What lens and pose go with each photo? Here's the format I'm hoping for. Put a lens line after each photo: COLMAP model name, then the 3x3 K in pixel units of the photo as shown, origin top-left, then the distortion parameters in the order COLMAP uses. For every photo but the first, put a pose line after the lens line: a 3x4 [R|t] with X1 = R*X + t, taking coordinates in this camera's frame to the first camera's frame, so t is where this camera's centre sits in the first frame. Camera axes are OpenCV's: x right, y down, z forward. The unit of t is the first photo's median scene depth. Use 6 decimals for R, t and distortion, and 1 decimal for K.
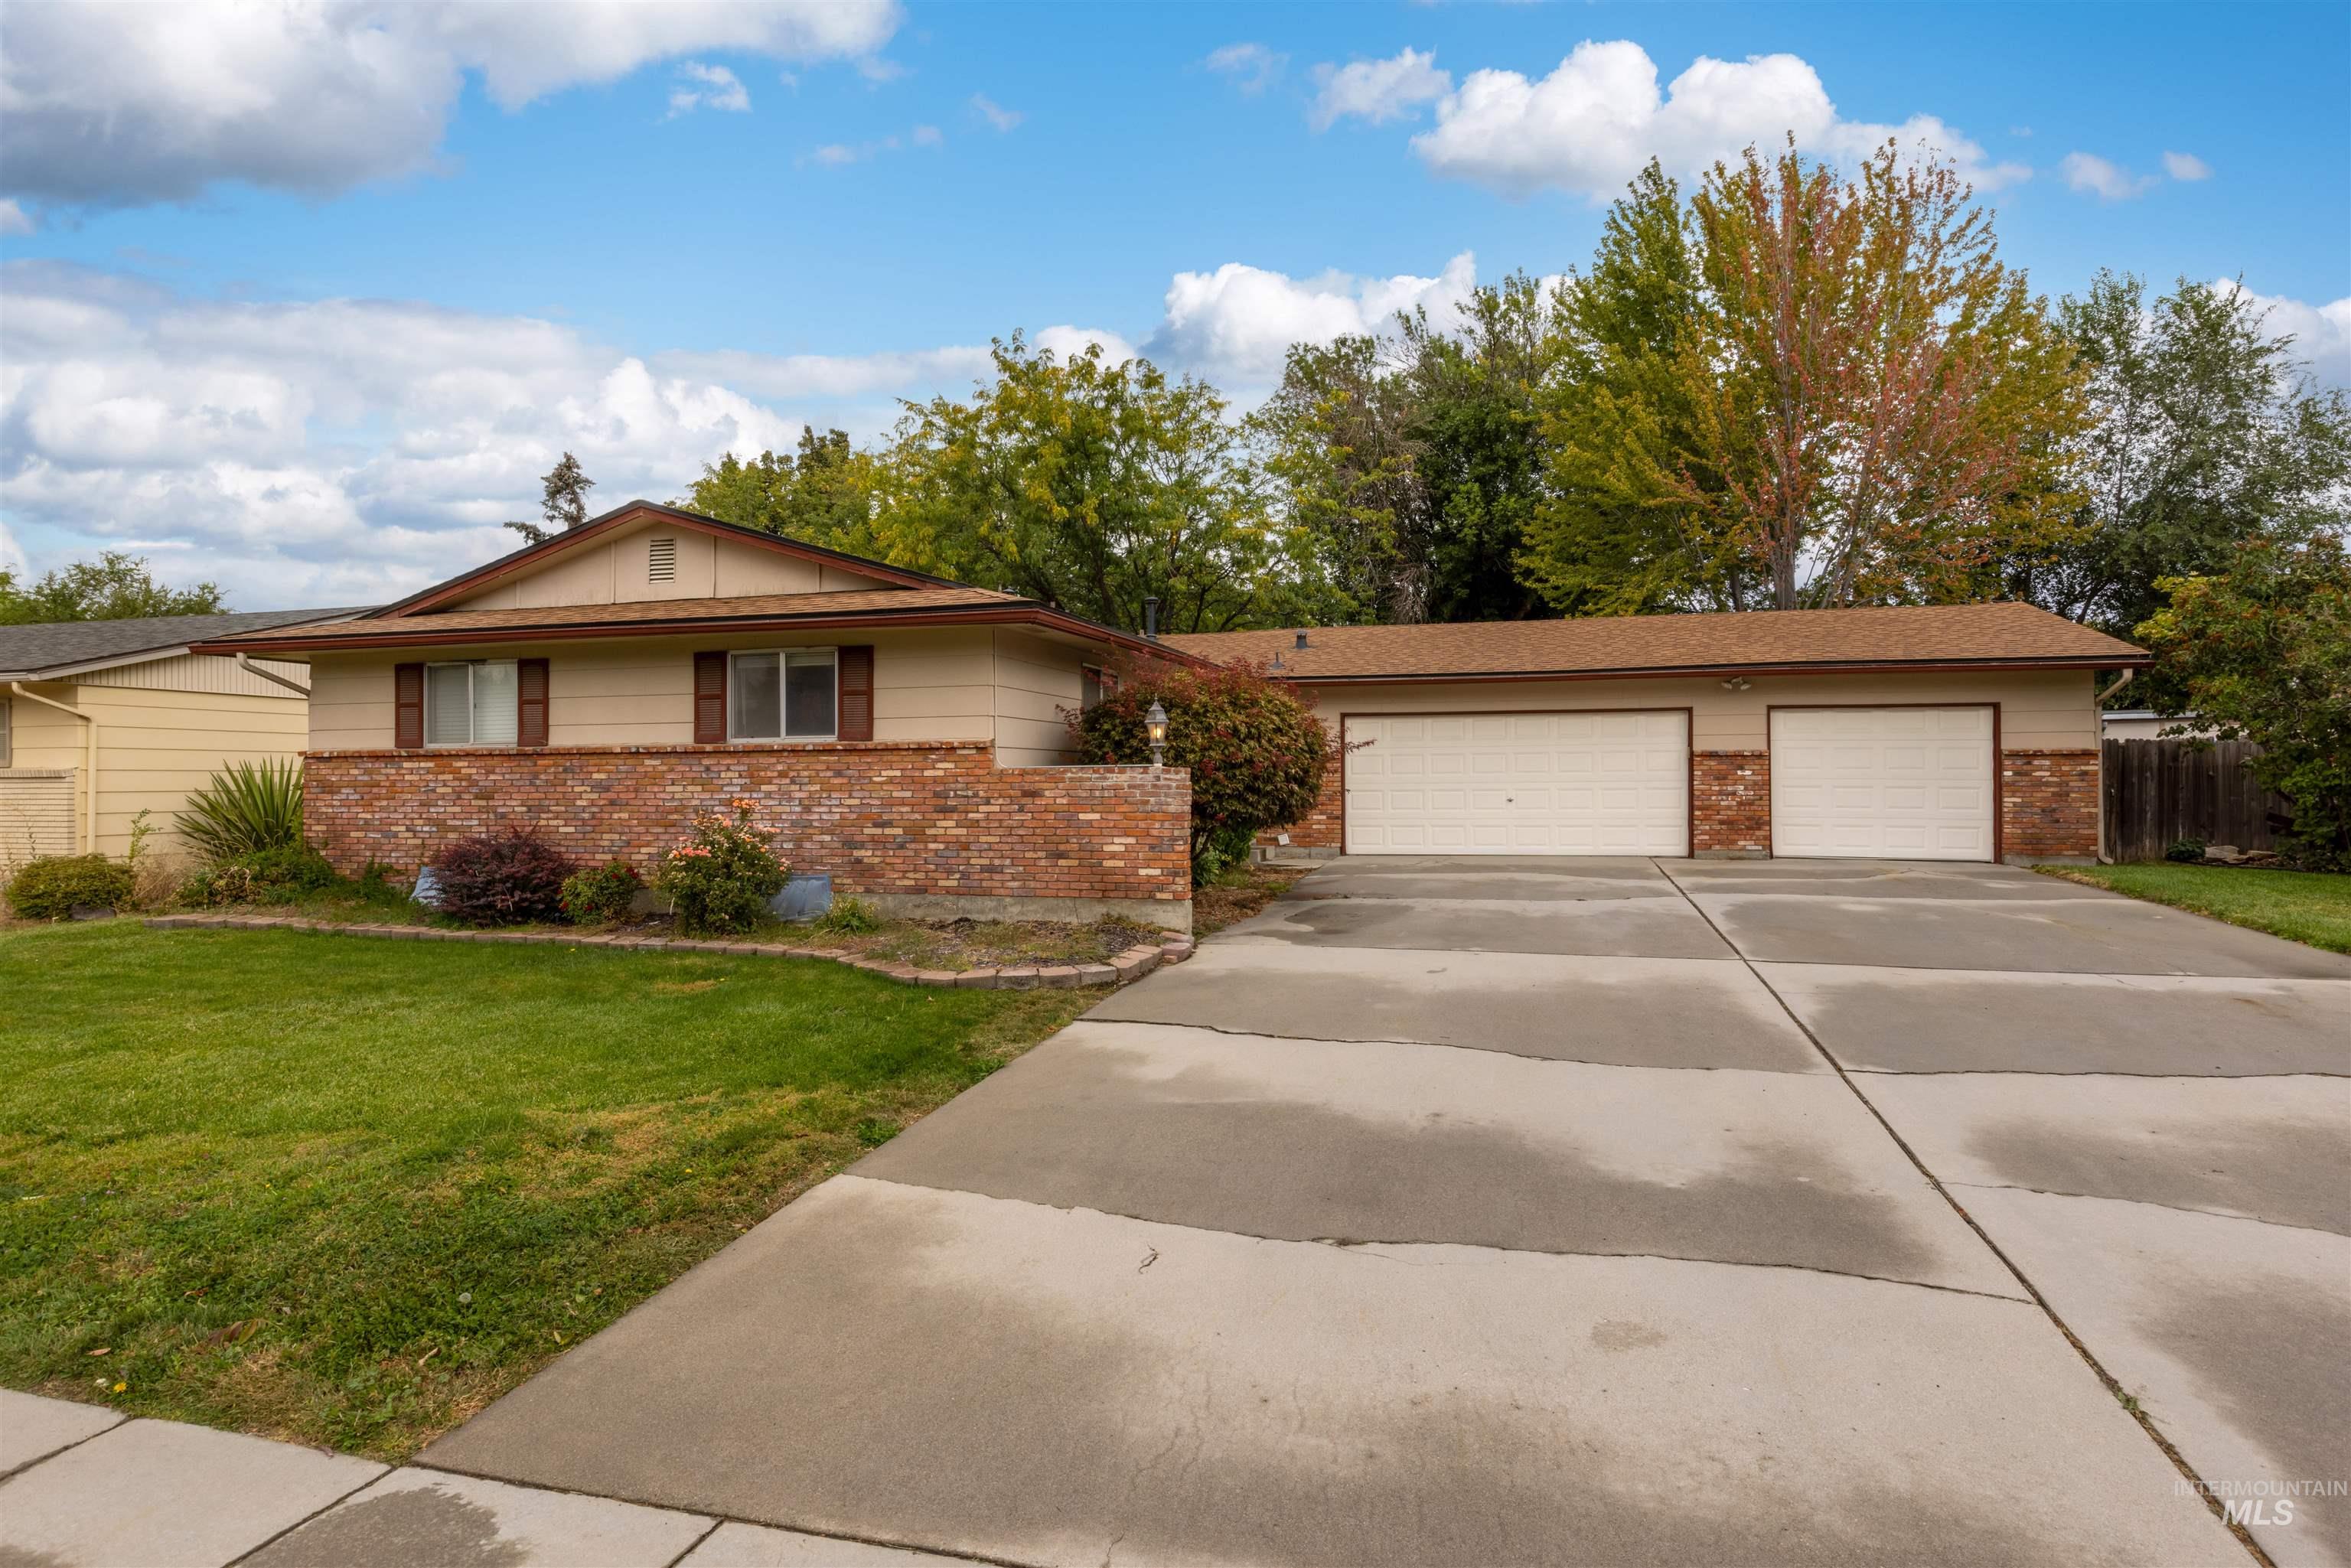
lens RADIAL K [[1237.0, 0, 1179.9], [0, 1237.0, 775.2], [0, 0, 1]] dist [-0.003763, 0.000925]
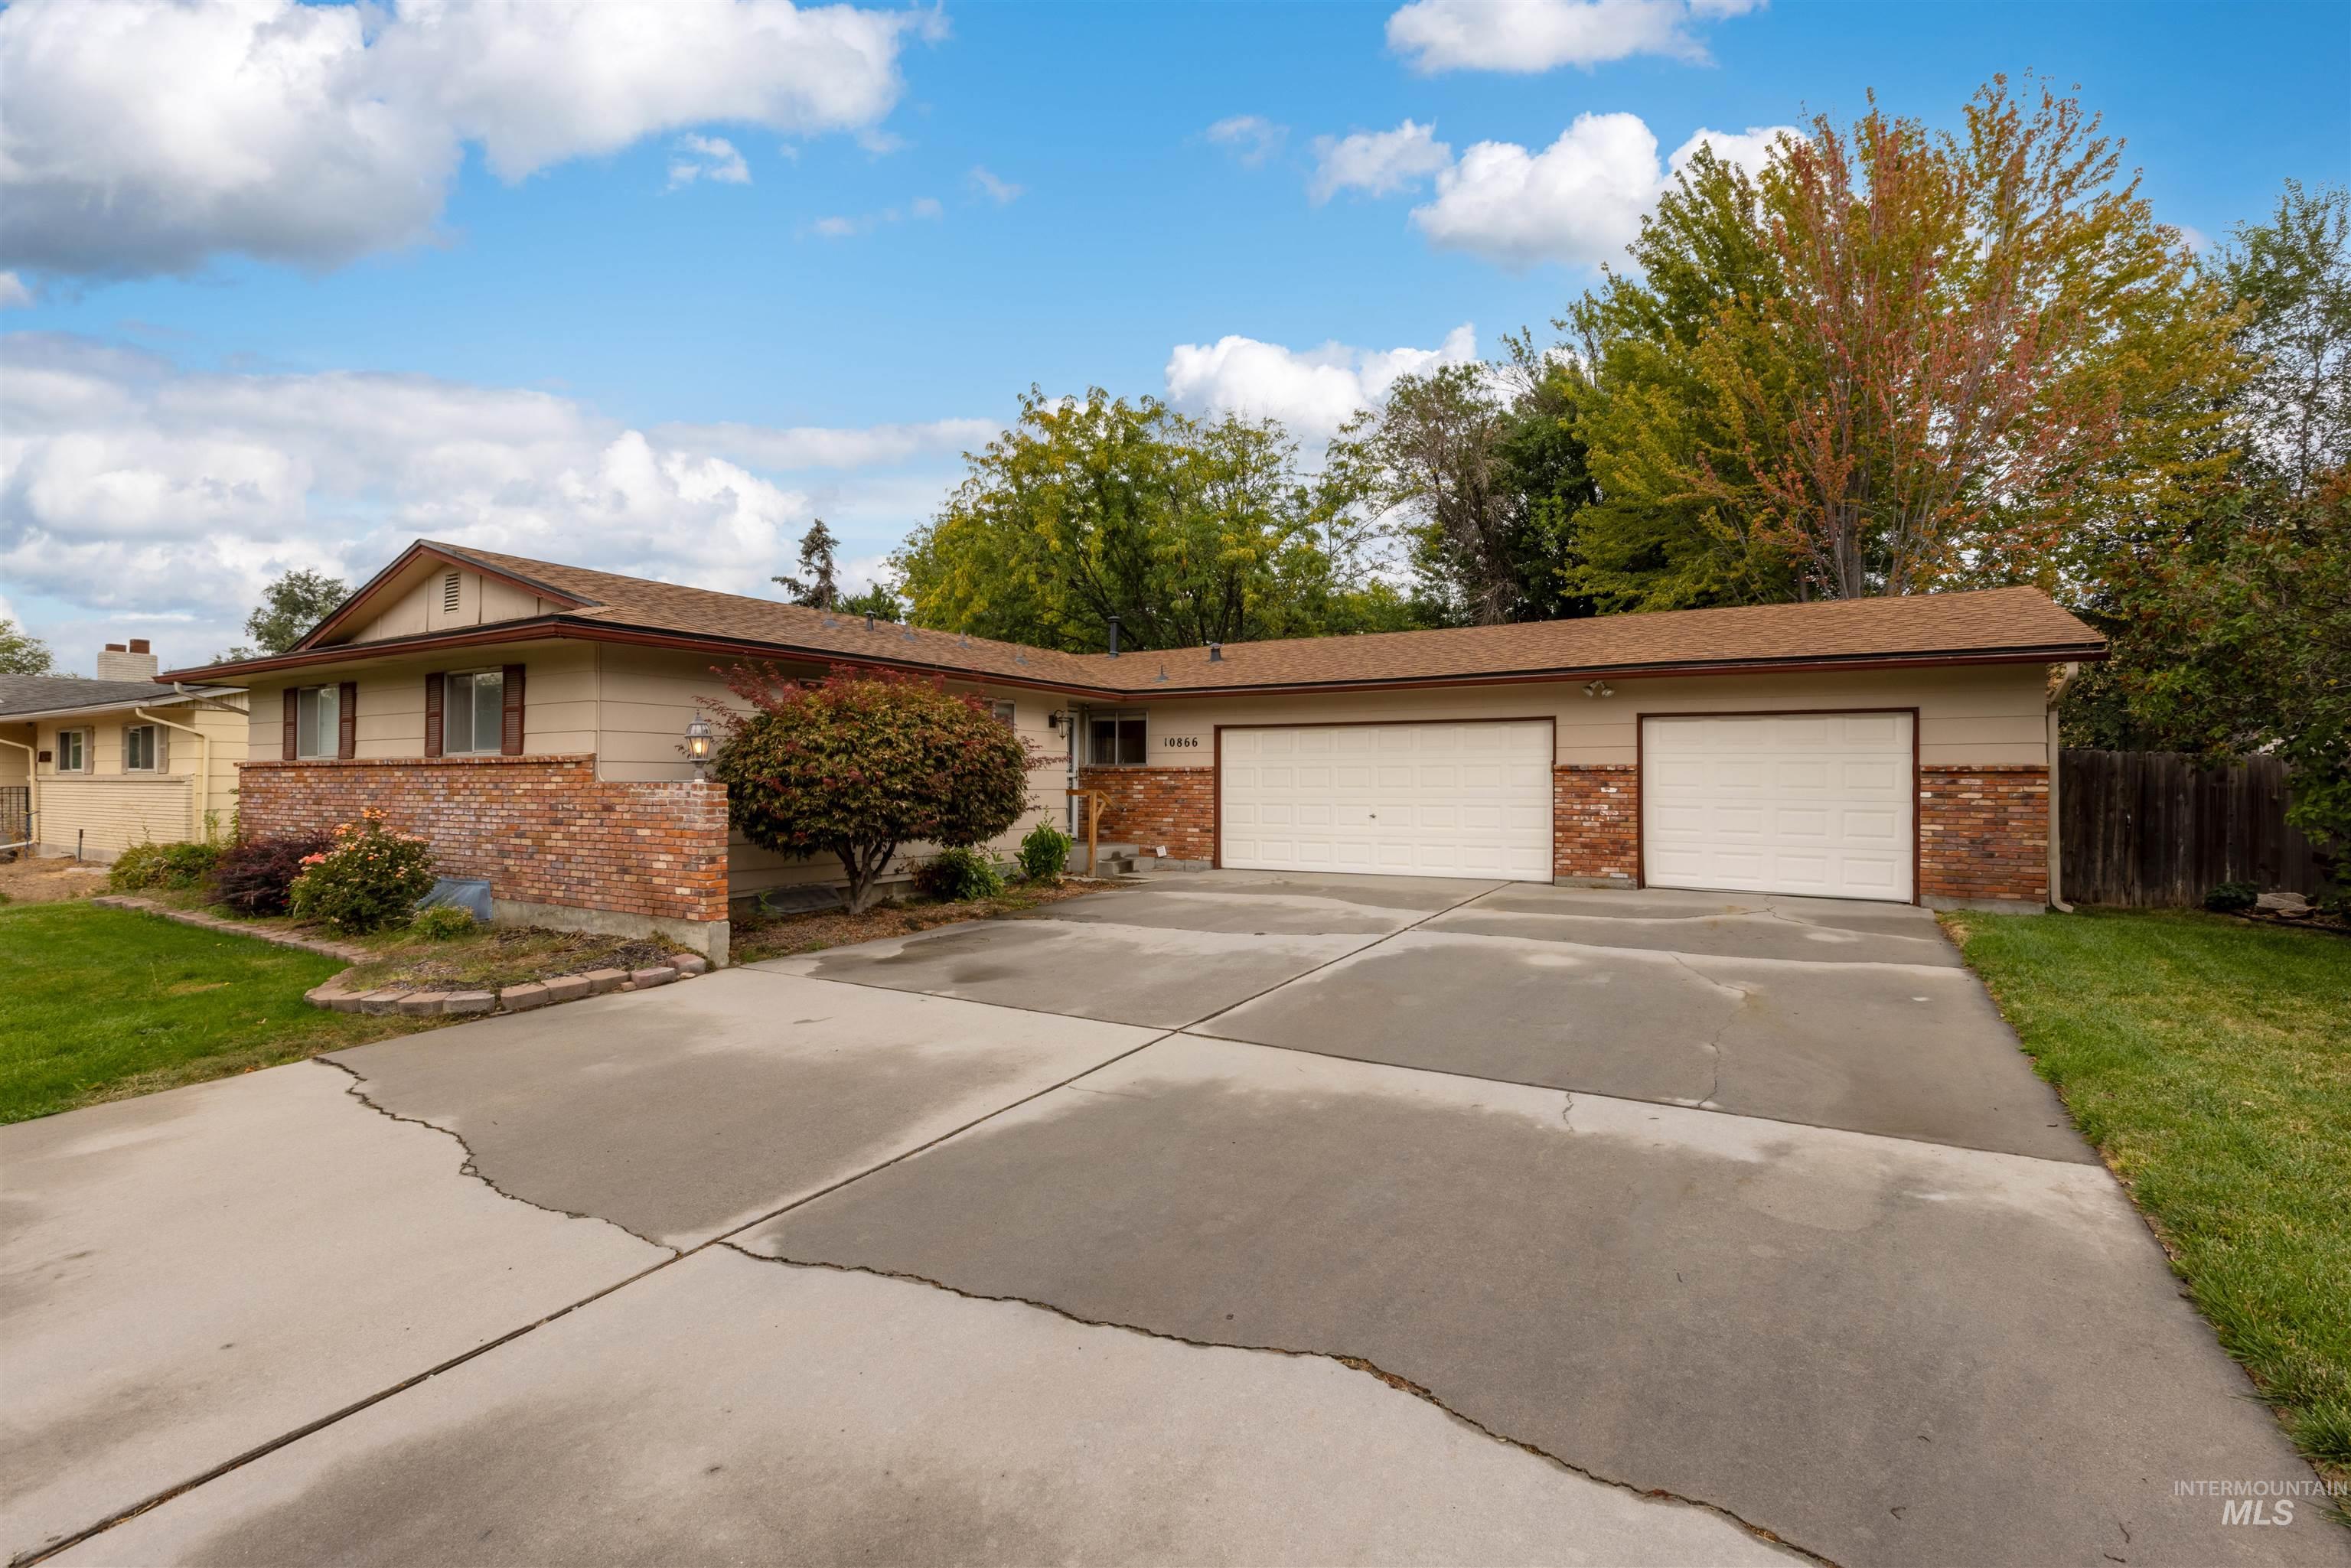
lens RADIAL K [[1058.8, 0, 1172.4], [0, 1058.8, 775.4], [0, 0, 1]] dist [0.001001, -0.000716]
pose [[0.965529, 0.006184, -0.260223, 0.368503], [-0.007362, 0.999967, -0.003554, -0.007931], [0.260192, 0.005347, 0.965542, 0.197562]]
